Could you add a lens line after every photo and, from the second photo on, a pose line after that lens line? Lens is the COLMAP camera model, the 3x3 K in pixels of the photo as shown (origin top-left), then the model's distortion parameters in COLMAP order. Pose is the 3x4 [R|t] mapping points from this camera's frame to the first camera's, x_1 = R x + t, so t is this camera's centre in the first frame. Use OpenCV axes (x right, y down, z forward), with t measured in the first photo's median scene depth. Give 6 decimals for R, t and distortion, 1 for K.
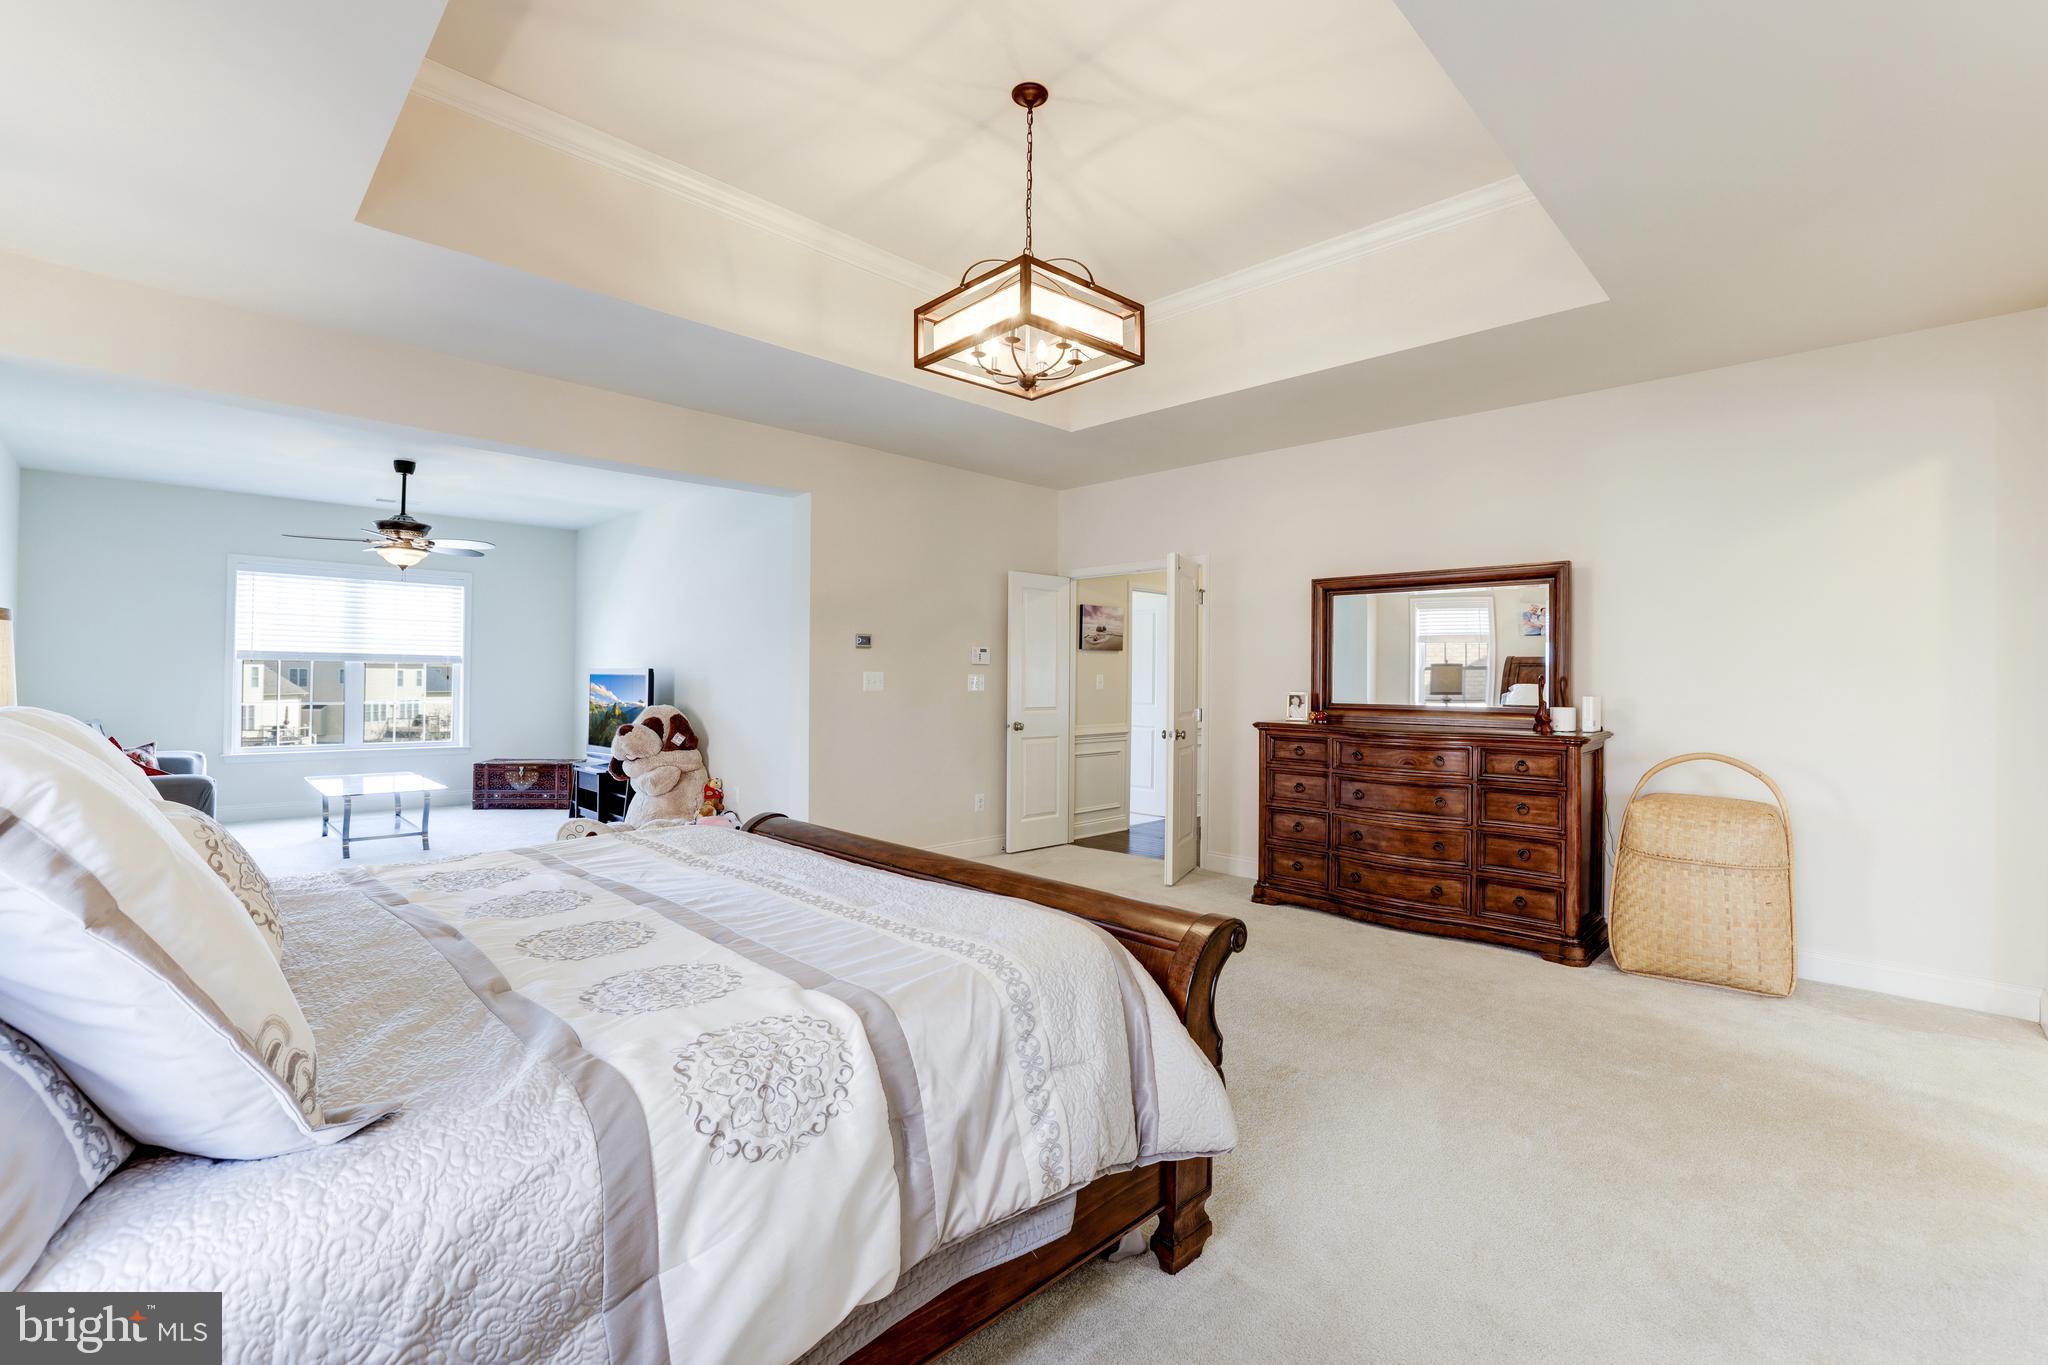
lens RADIAL K [[882.0, 0, 1022.1], [0, 882.0, 686.3], [0, 0, 1]] dist [-0.026245, 0.003056]
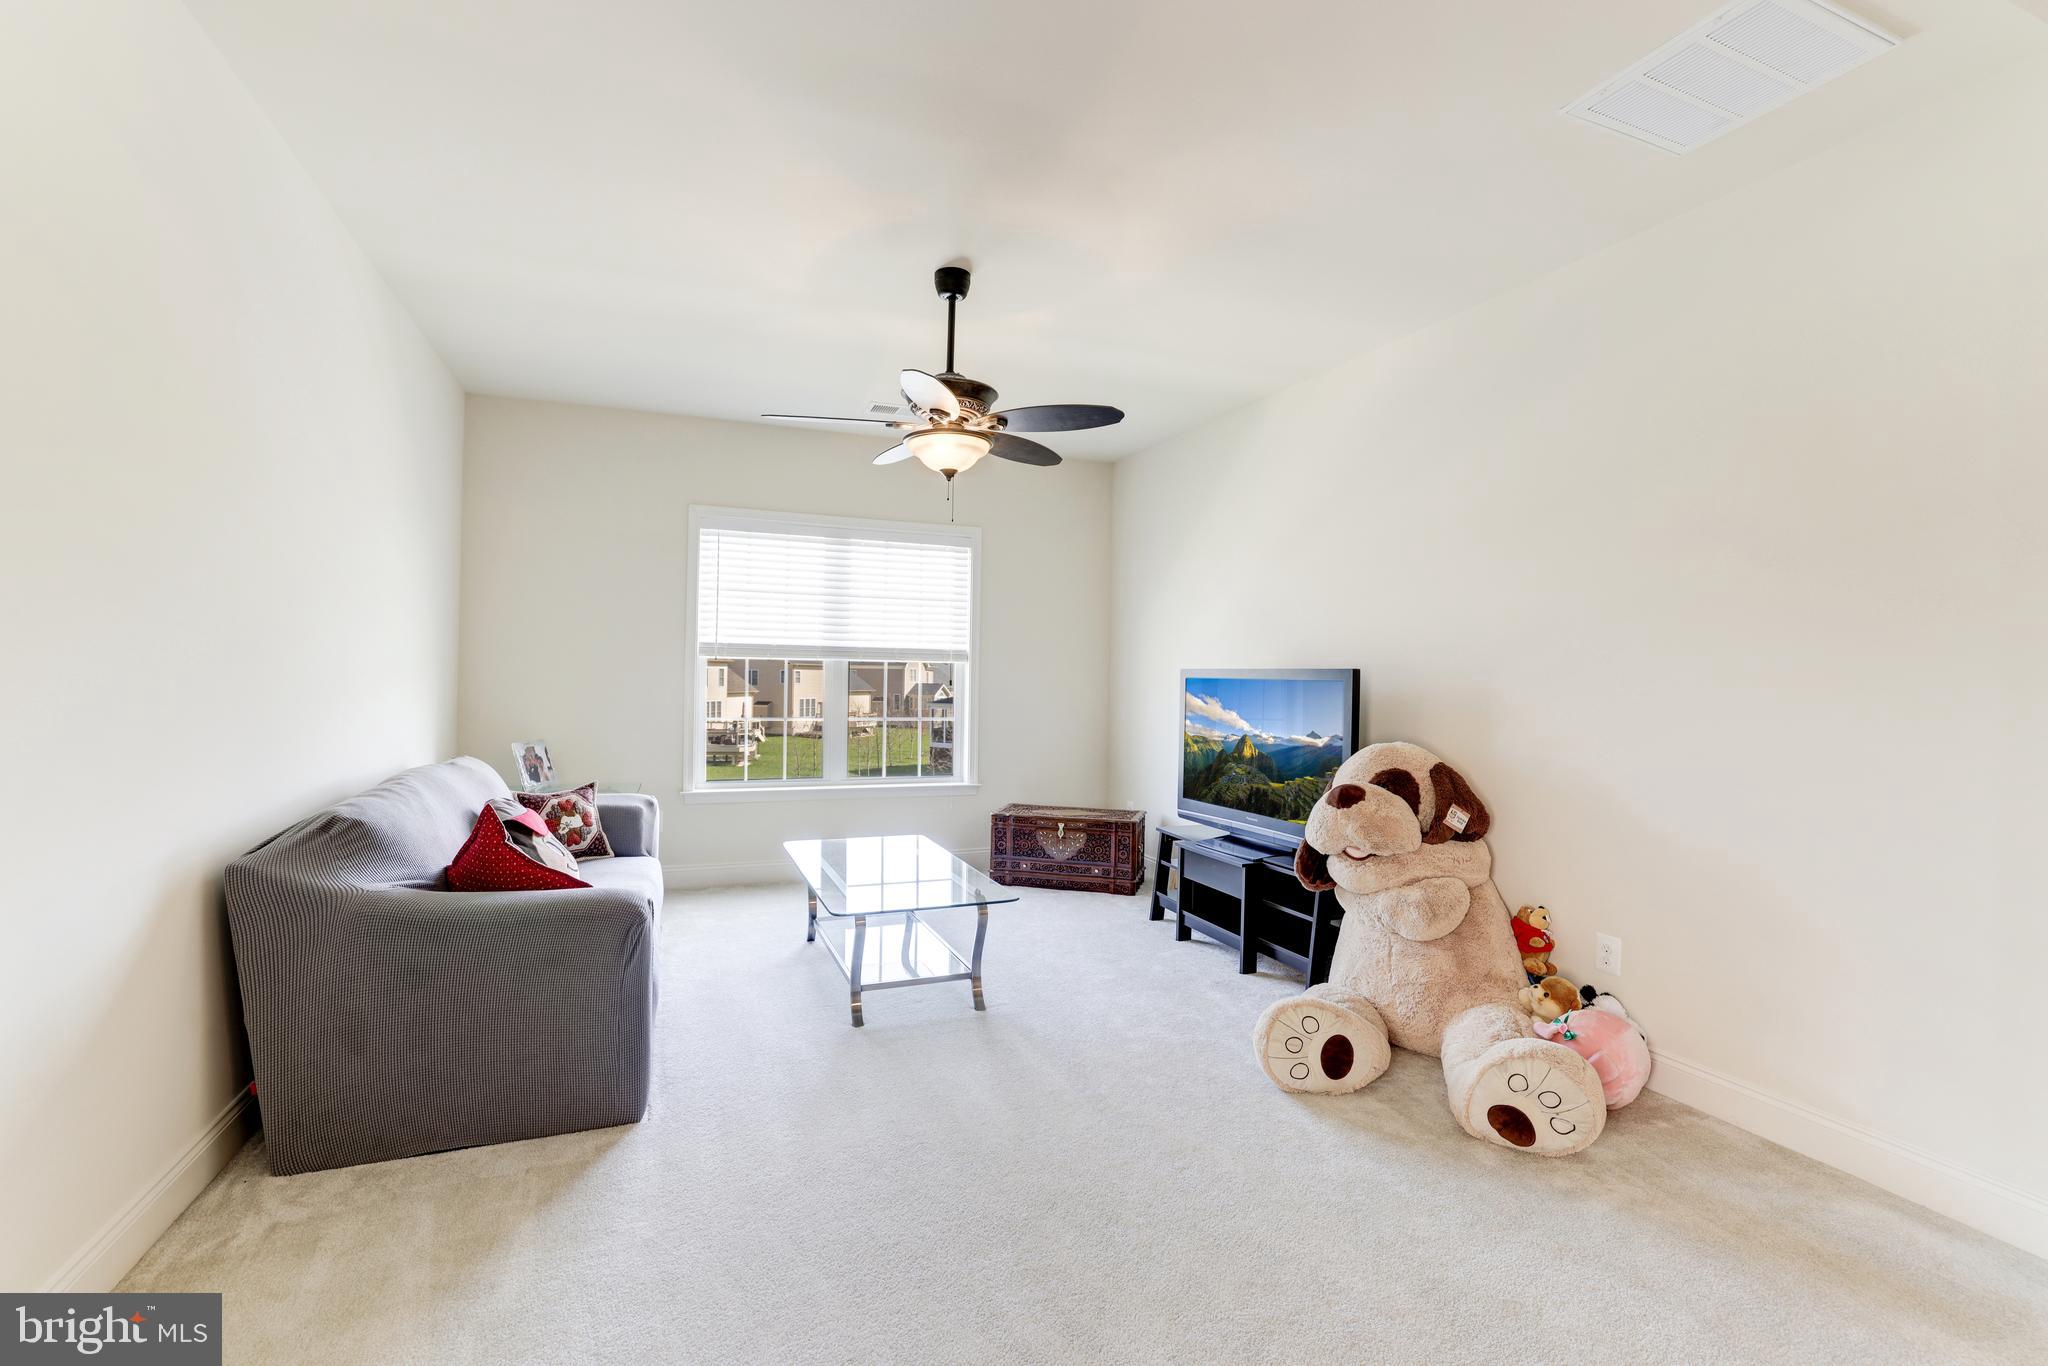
lens RADIAL K [[882.0, 0, 1022.2], [0, 882.0, 679.0], [0, 0, 1]] dist [-0.026245, 0.003056]
pose [[0.922676, -0.000346, -0.385576, -0.365822], [-0.002085, 0.999981, -0.005886, -0.008864], [0.385570, 0.006235, 0.922658, 0.414879]]
